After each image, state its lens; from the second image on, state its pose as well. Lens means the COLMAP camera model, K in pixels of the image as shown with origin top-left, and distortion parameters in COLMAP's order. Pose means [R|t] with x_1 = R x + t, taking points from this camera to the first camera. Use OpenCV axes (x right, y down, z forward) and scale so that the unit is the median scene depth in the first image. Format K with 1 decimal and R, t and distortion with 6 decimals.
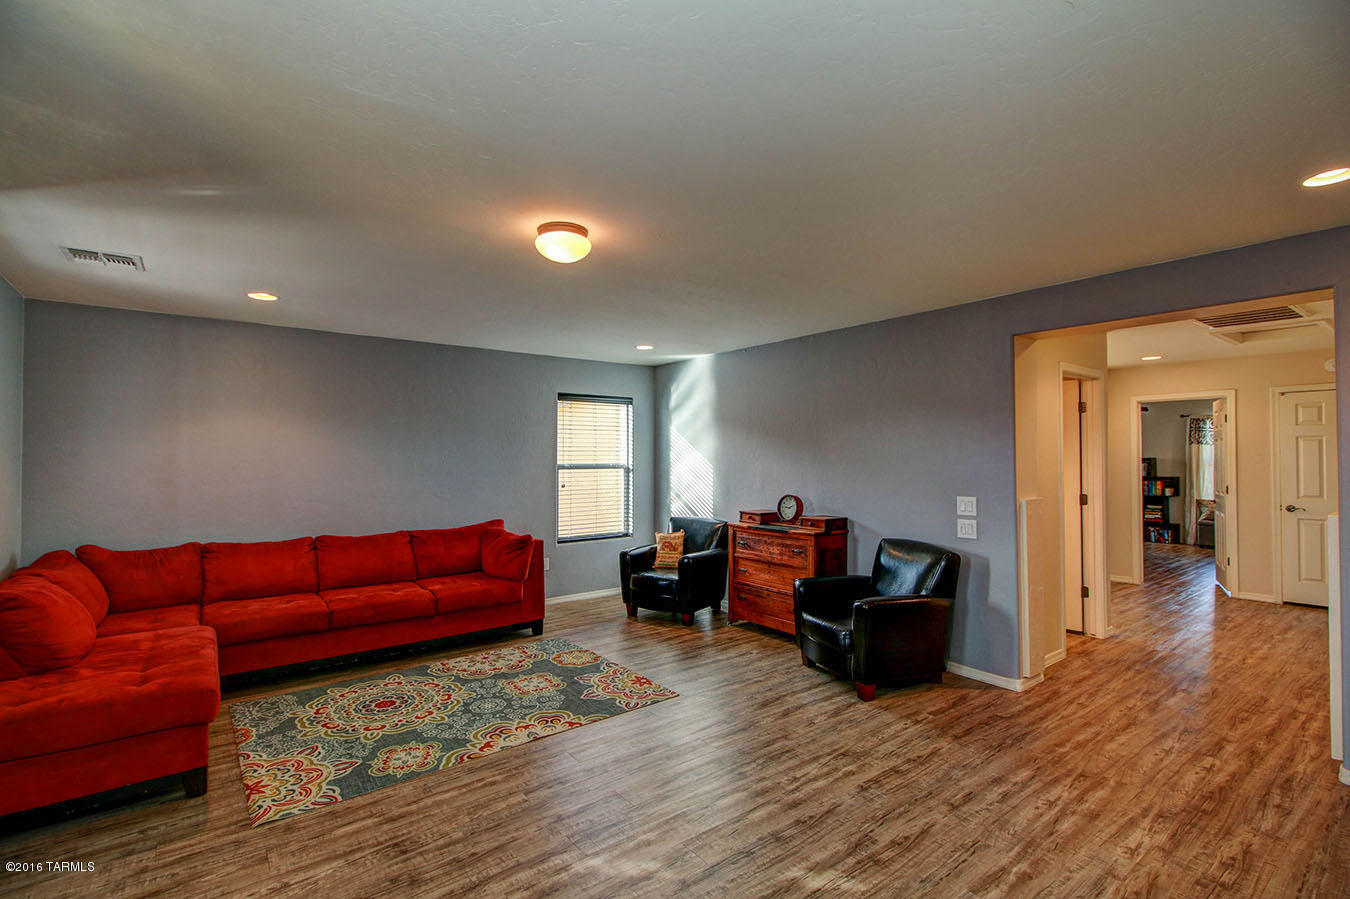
lens RADIAL K [[622.1, 0, 669.2], [0, 622.1, 447.7], [0, 0, 1]] dist [0.009092, -0.000768]
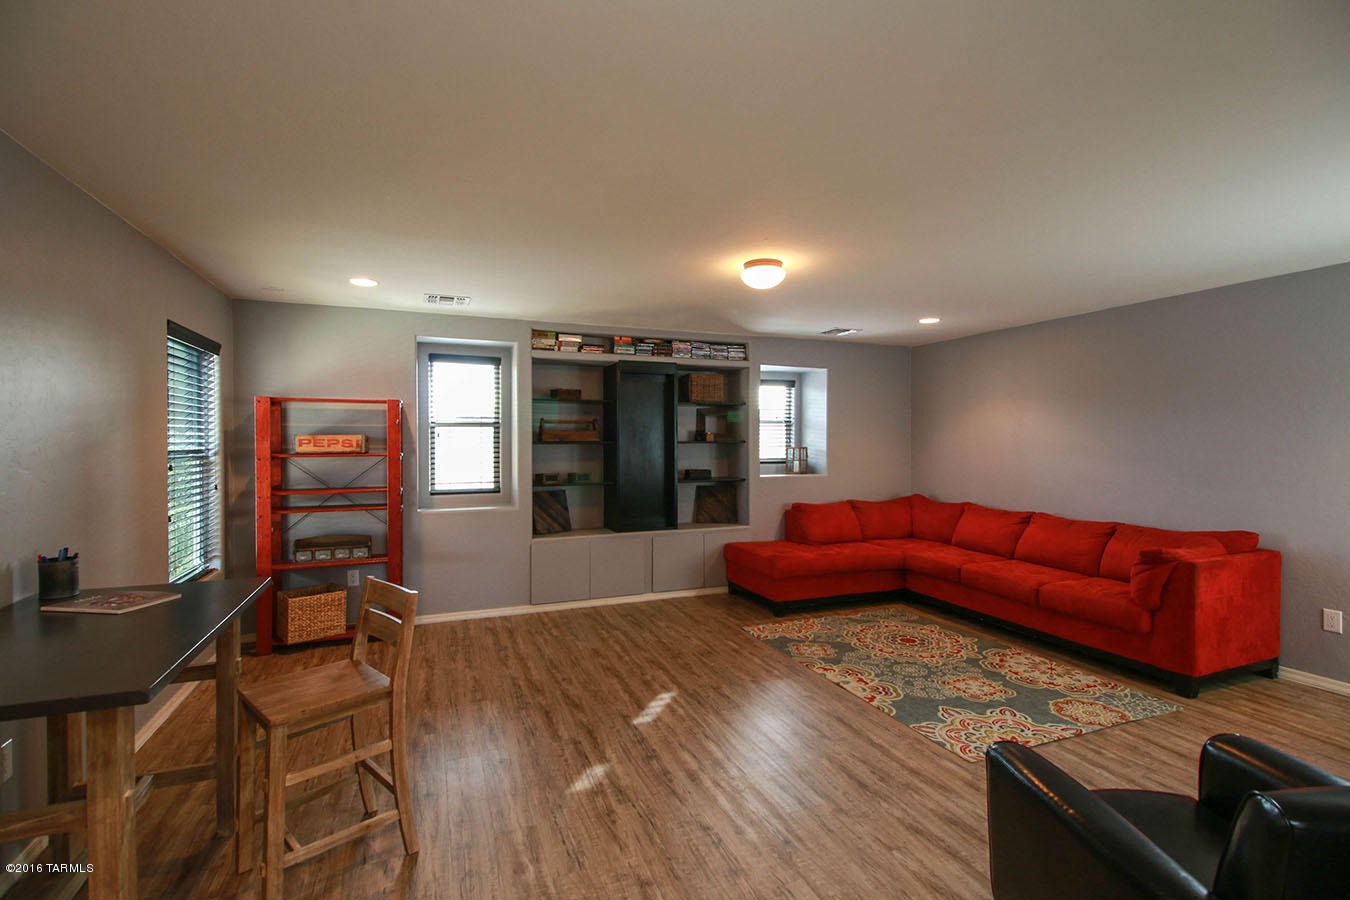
lens RADIAL K [[622.1, 0, 677.7], [0, 622.1, 444.3], [0, 0, 1]] dist [0.009092, -0.000768]
pose [[-0.267746, 0.010708, -0.963430, 0.886100], [0.014933, 0.999864, 0.006963, 0.005826], [0.963374, -0.012523, -0.267870, 0.927500]]
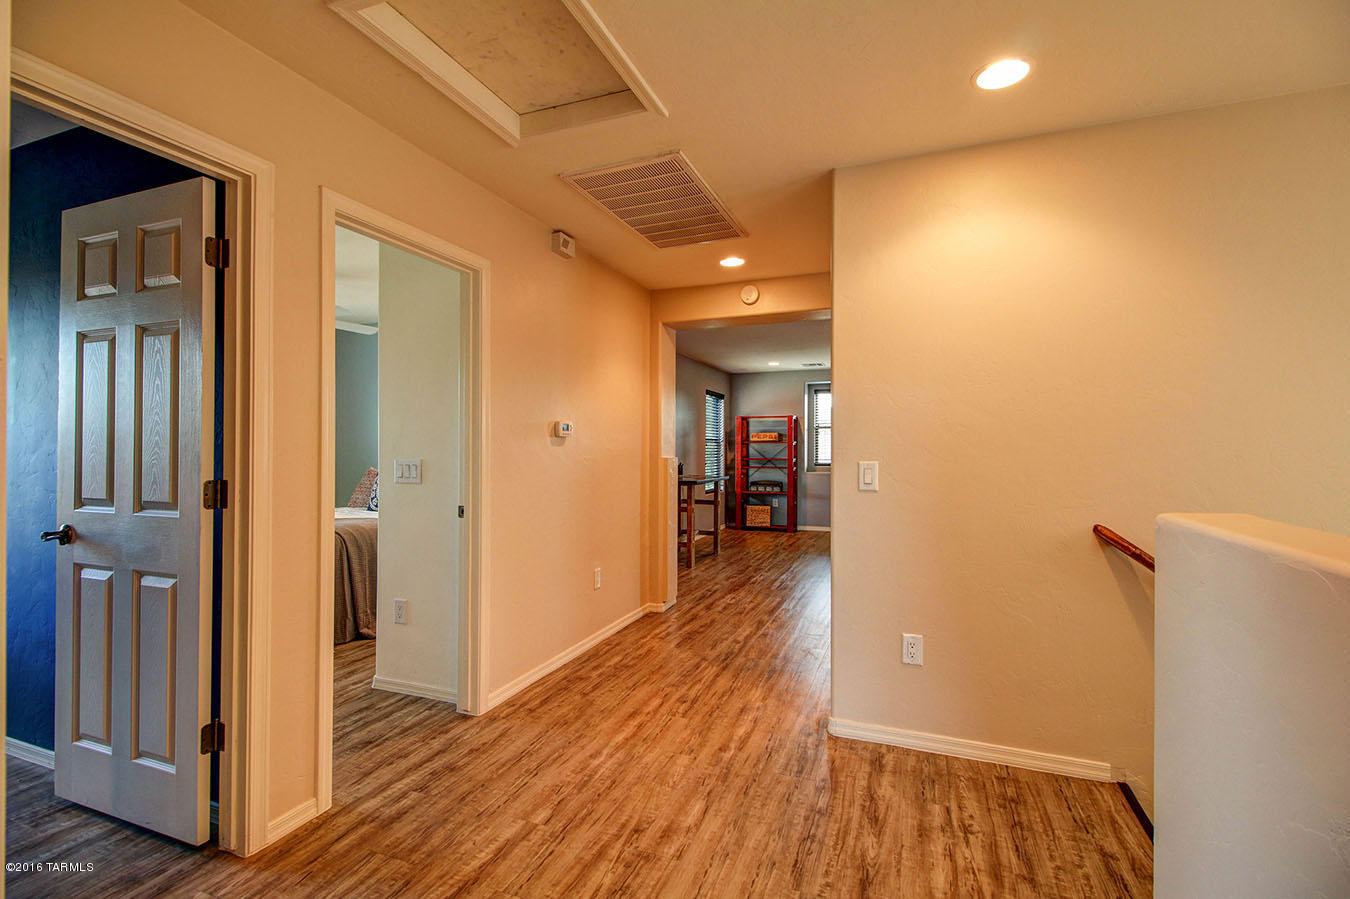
lens RADIAL K [[622.1, 0, 672.2], [0, 622.1, 445.5], [0, 0, 1]] dist [0.009092, -0.000768]
pose [[-0.852823, 0.000312, -0.522201, 1.409817], [0.006525, 0.999928, -0.010059, 0.047664], [0.522160, -0.011986, -0.852763, 1.705757]]
